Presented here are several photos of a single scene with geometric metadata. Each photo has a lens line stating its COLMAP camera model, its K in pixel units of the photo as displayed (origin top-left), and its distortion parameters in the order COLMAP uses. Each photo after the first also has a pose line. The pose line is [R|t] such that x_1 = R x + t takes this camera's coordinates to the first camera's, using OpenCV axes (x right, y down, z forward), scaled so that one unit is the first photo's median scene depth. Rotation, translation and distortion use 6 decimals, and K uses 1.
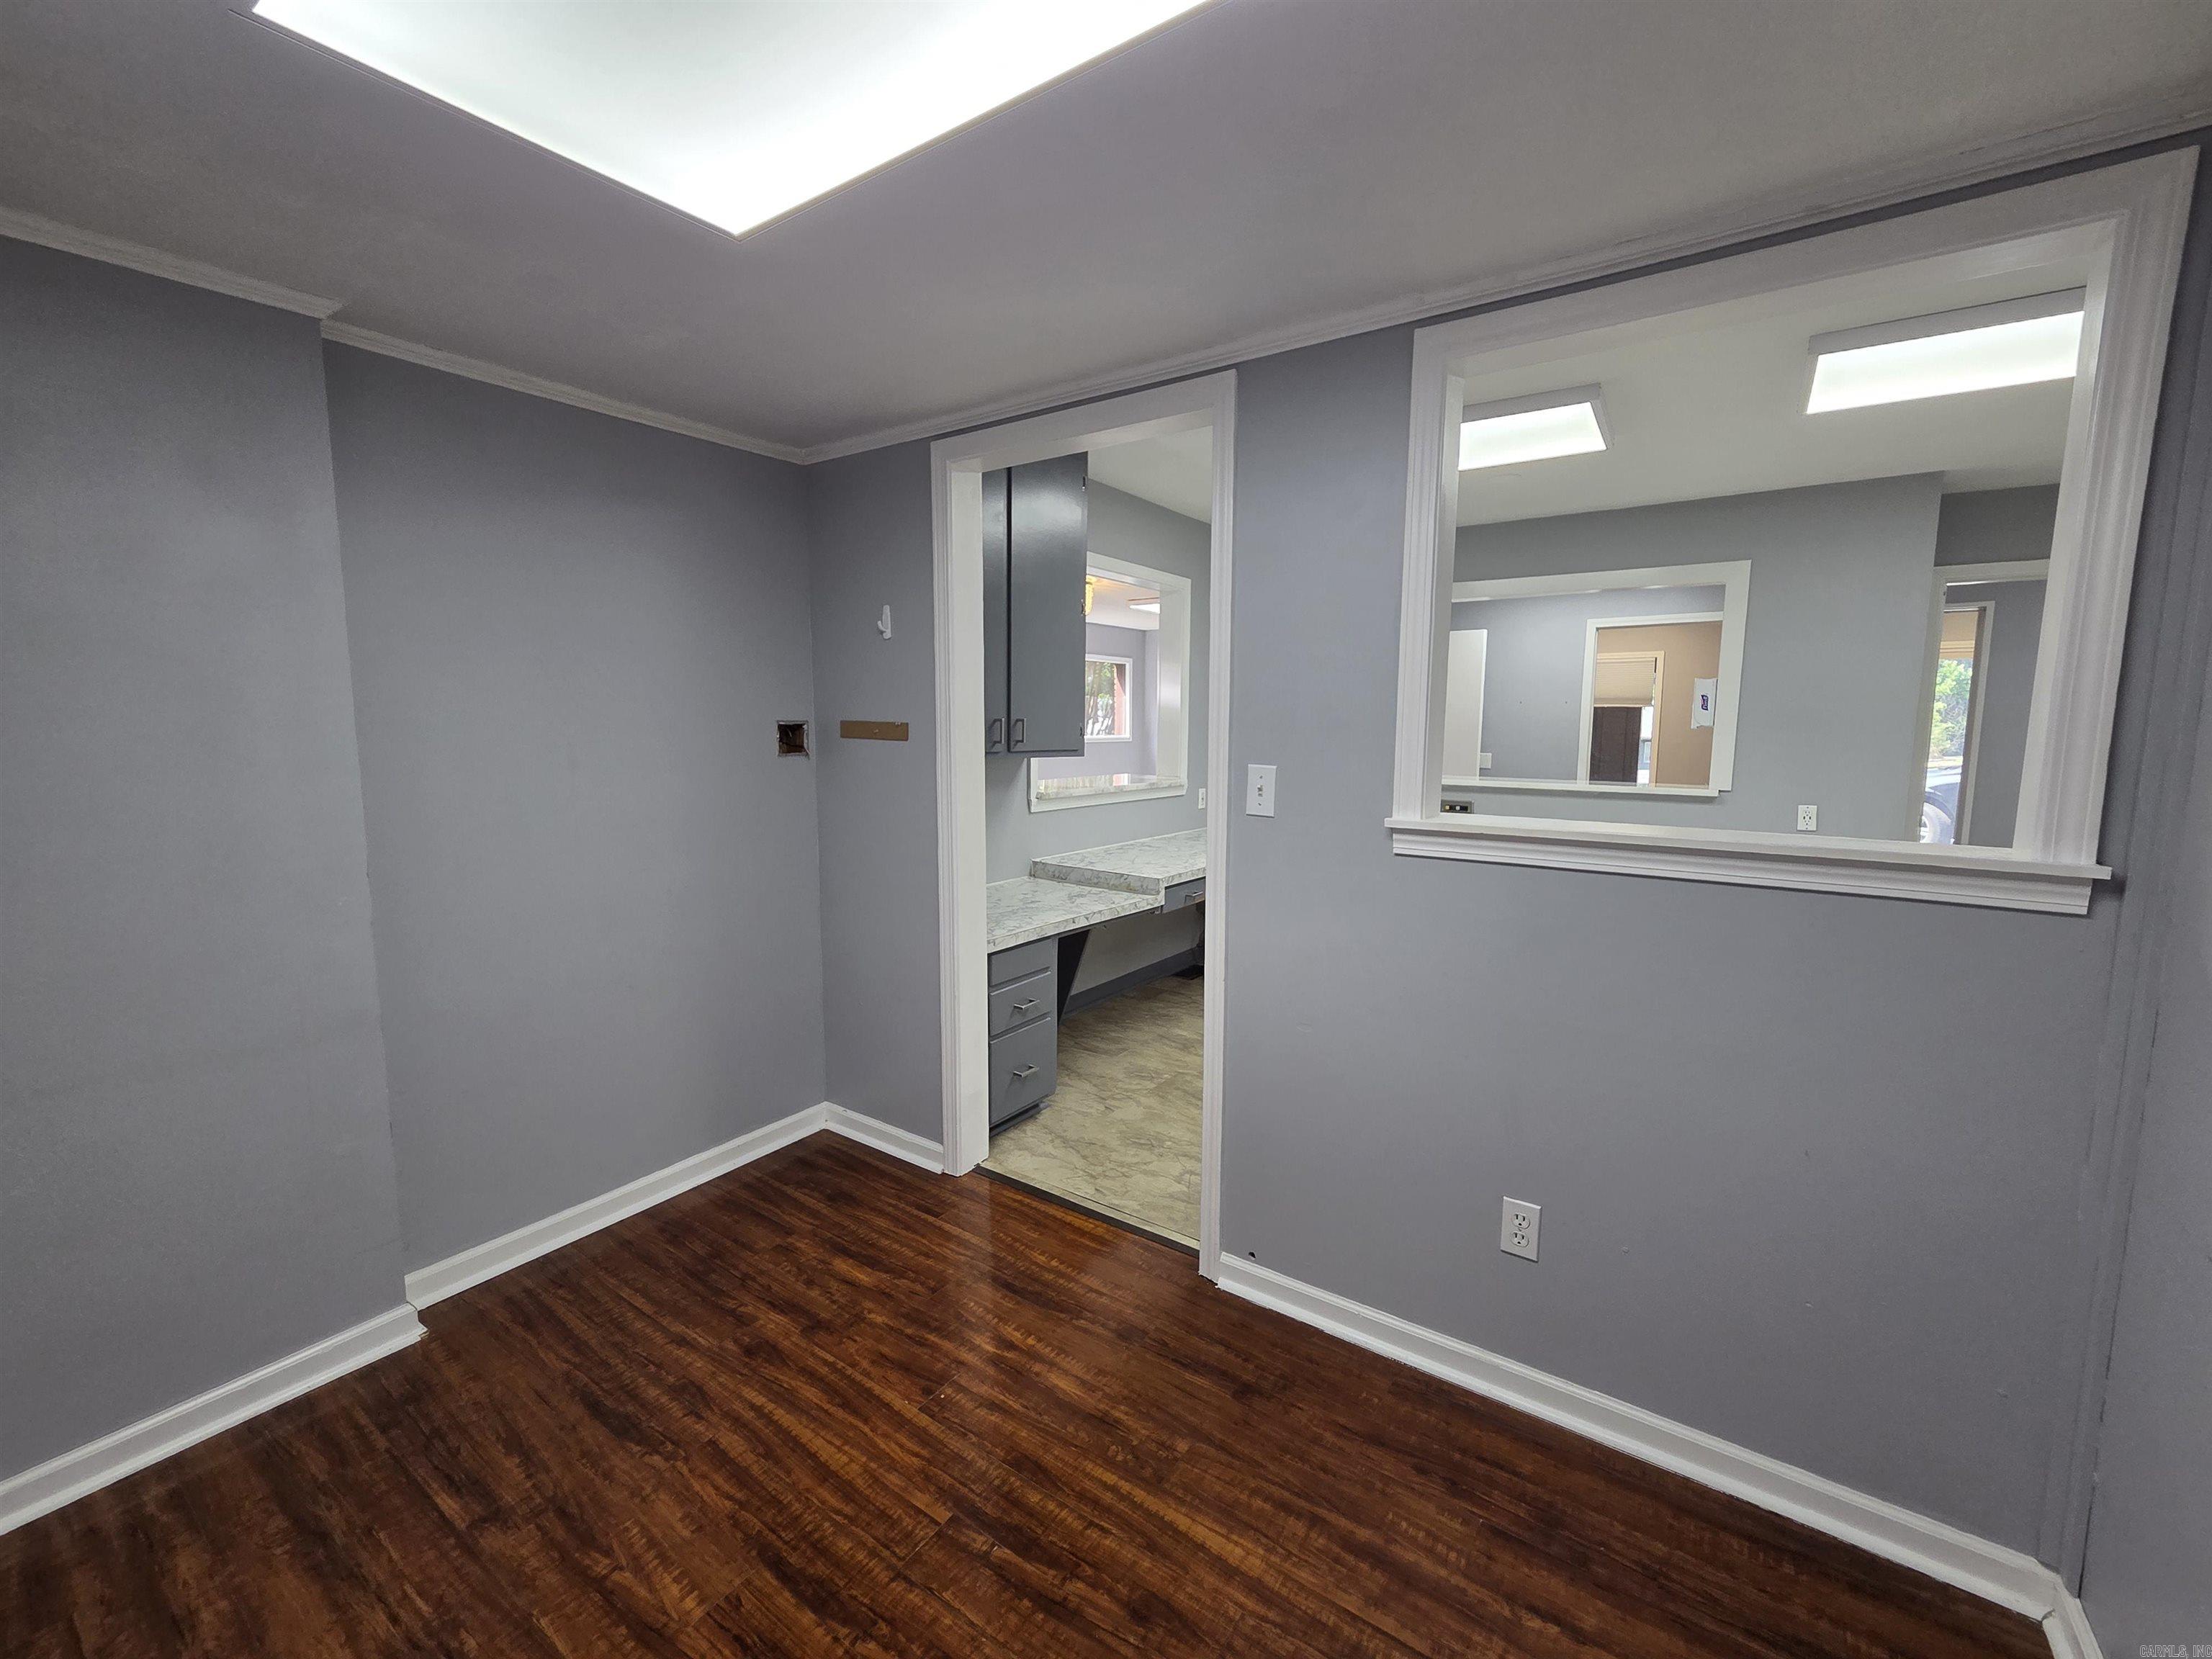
lens RADIAL K [[907.8, 0, 1115.3], [0, 907.8, 819.1], [0, 0, 1]] dist [0.009278, -0.002632]
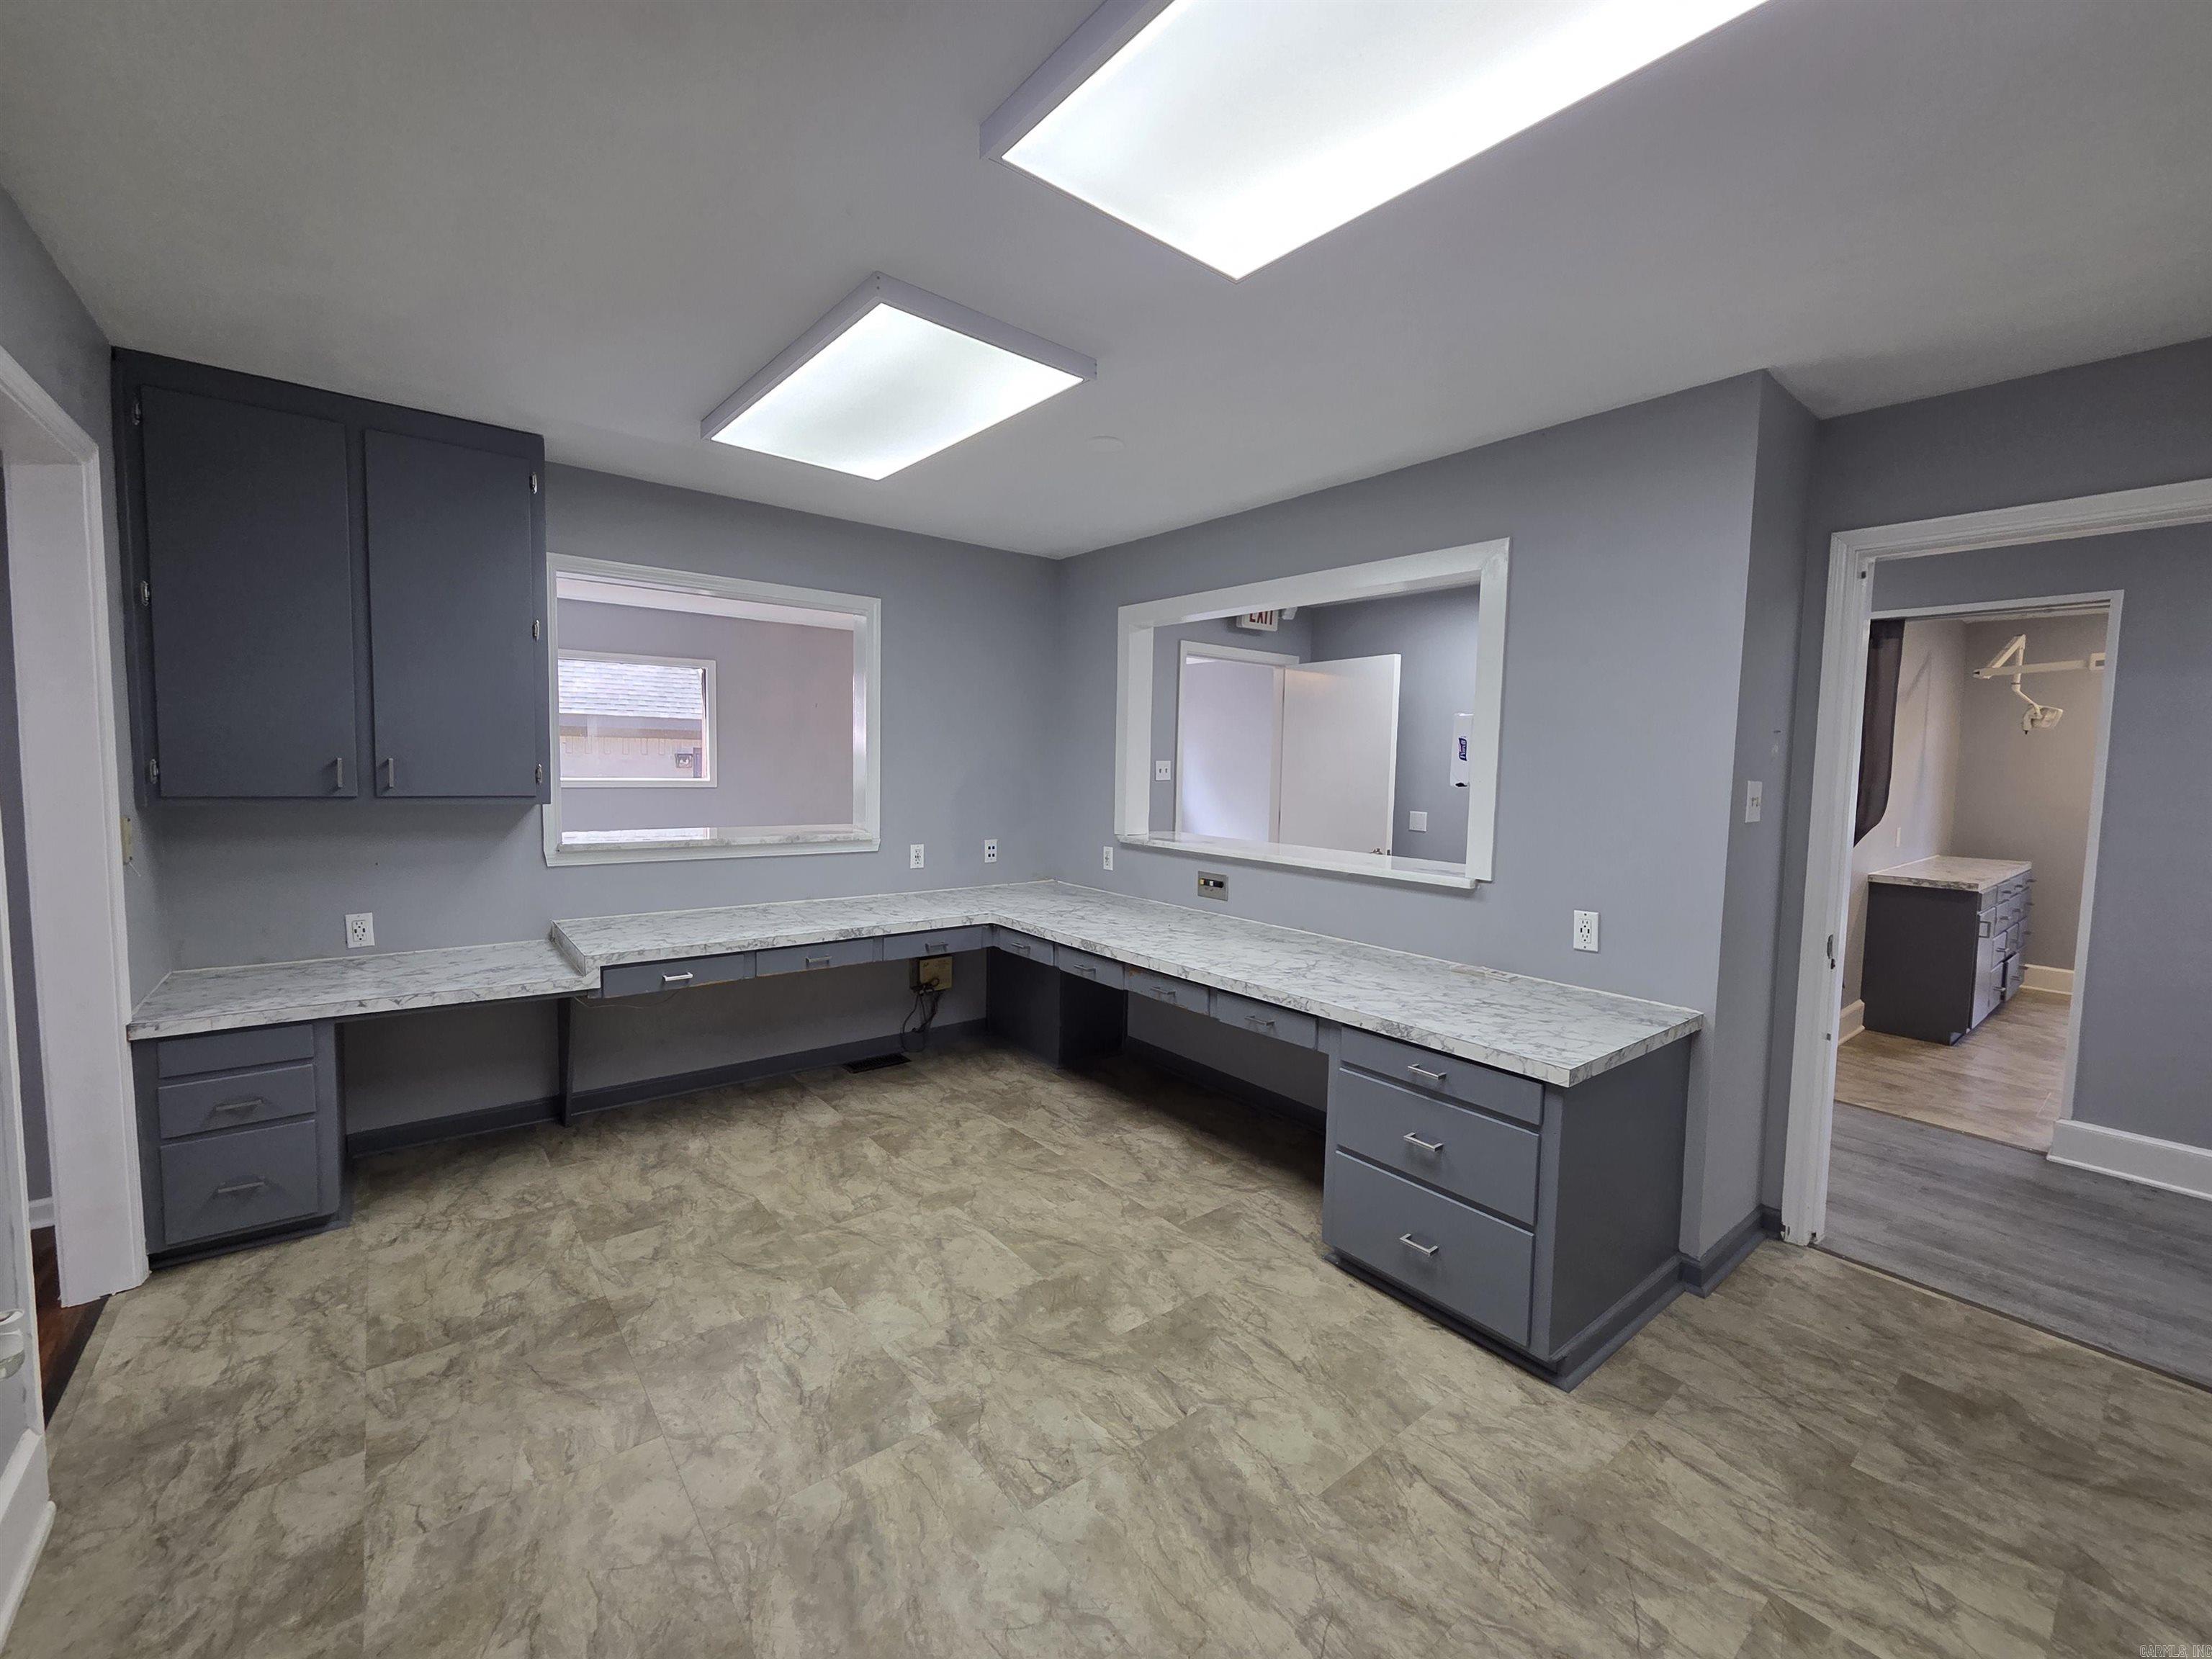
lens RADIAL K [[907.8, 0, 1098.1], [0, 907.8, 829.5], [0, 0, 1]] dist [0.009278, -0.002632]
pose [[0.958324, 0.033659, -0.283693, 0.712591], [-0.043767, 0.998610, -0.029366, -0.044145], [0.282310, 0.040558, 0.958465, 0.338478]]
